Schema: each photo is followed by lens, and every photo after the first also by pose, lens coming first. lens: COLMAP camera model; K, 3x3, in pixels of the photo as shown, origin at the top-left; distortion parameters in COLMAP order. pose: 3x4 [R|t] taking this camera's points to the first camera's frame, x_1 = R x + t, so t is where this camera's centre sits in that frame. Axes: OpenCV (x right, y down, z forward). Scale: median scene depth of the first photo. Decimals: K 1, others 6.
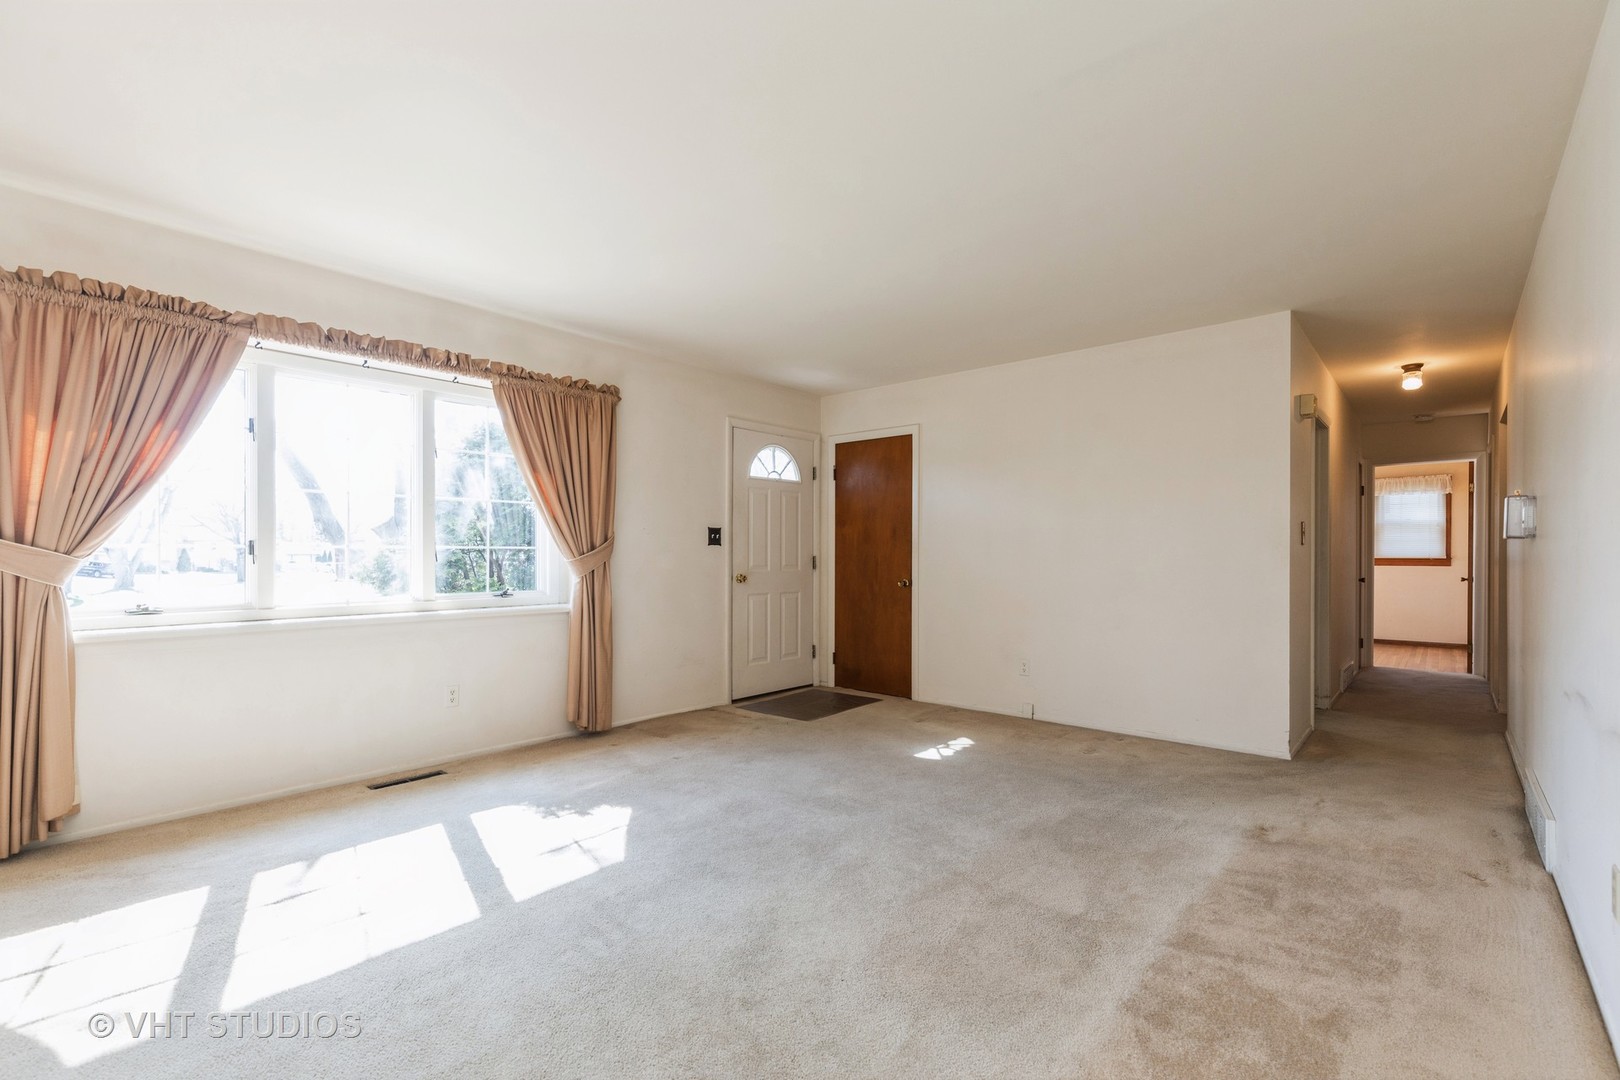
lens RADIAL K [[742.9, 0, 808.0], [0, 742.9, 555.1], [0, 0, 1]] dist [0.017740, -0.000199]
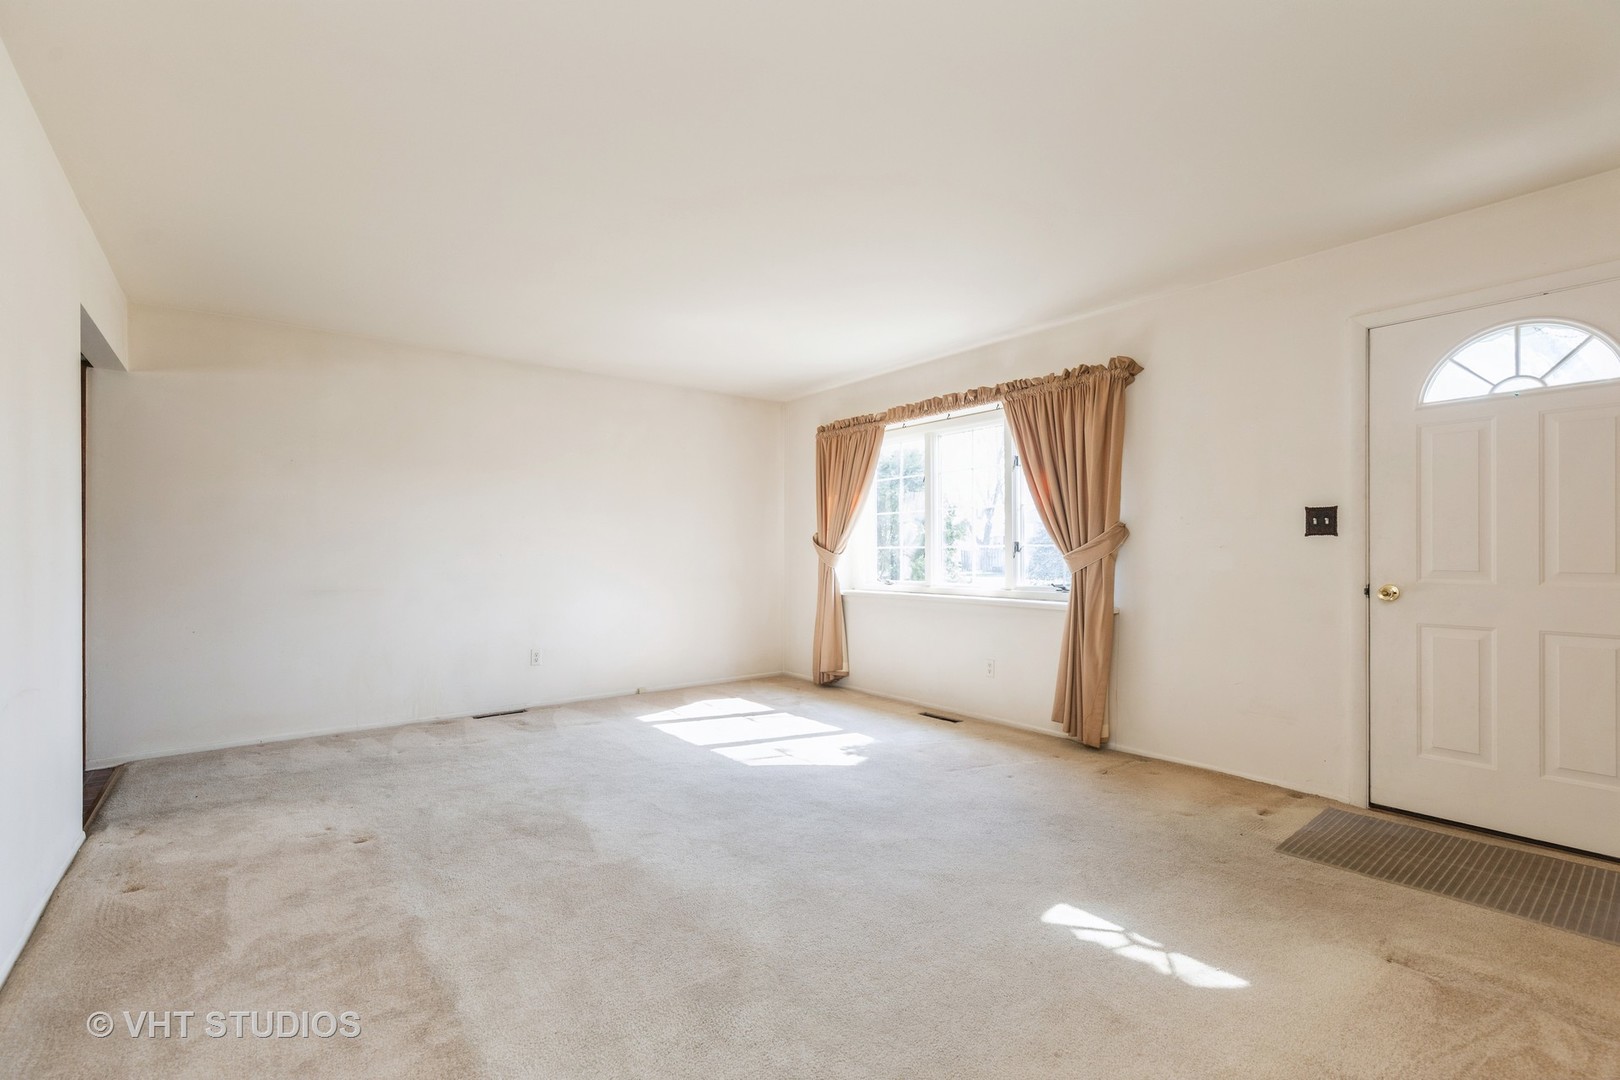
lens RADIAL K [[742.9, 0, 808.0], [0, 742.9, 555.1], [0, 0, 1]] dist [0.017740, -0.000199]
pose [[-0.211342, 0.005504, -0.977397, 0.737640], [0.005799, 0.999974, 0.004377, -0.002760], [0.977395, -0.004743, -0.211368, 0.919446]]
